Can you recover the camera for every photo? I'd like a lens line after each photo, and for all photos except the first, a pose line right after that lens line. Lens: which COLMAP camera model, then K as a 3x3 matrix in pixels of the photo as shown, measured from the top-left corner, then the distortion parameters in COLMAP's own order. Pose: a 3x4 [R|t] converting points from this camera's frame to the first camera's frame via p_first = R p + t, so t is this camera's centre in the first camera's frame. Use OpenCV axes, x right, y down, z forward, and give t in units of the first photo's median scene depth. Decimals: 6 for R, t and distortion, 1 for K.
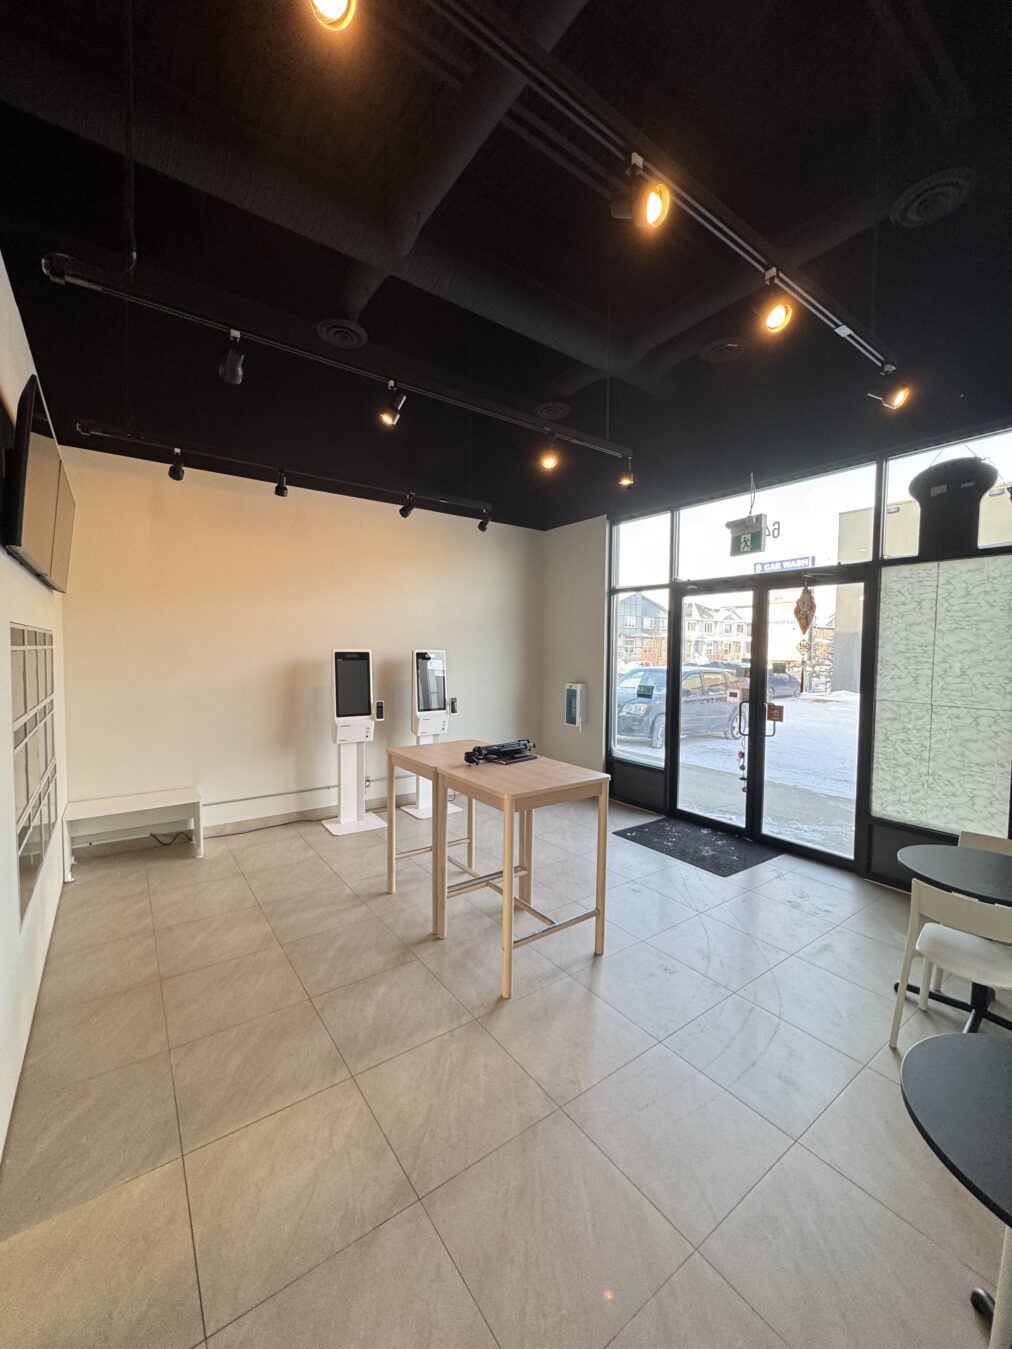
lens RADIAL K [[538.1, 0, 507.0], [0, 538.1, 673.5], [0, 0, 1]] dist [-0.001707, -0.000152]
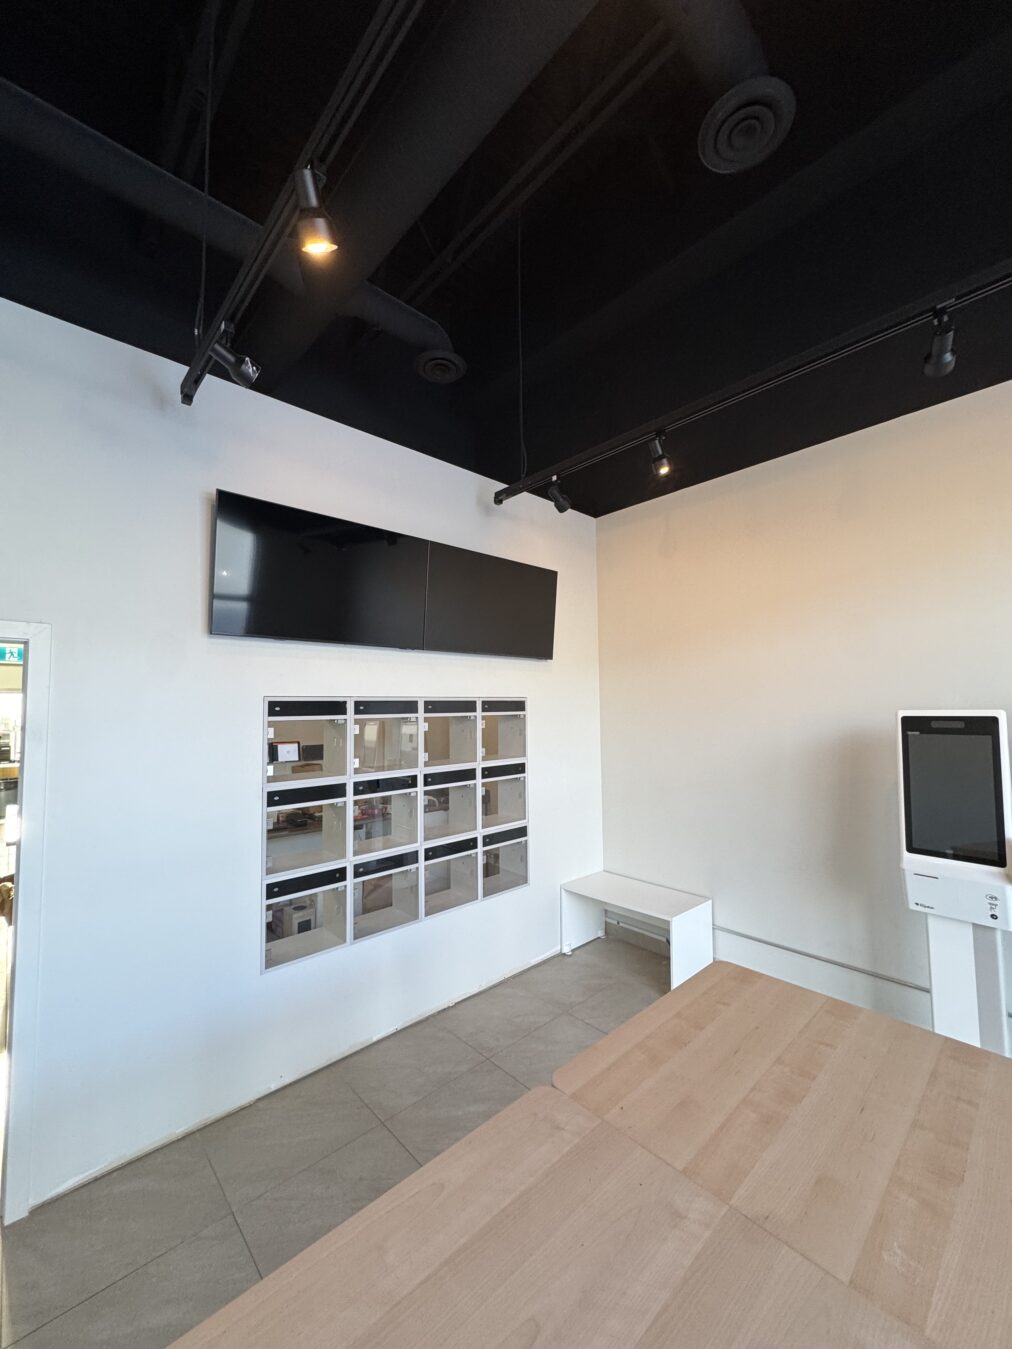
lens RADIAL K [[538.1, 0, 507.9], [0, 538.1, 677.8], [0, 0, 1]] dist [-0.001707, -0.000152]
pose [[0.125750, -0.068196, -0.989715, 0.127101], [-0.033946, 0.996754, -0.072995, -0.026968], [0.991481, 0.042776, 0.123027, 0.578723]]
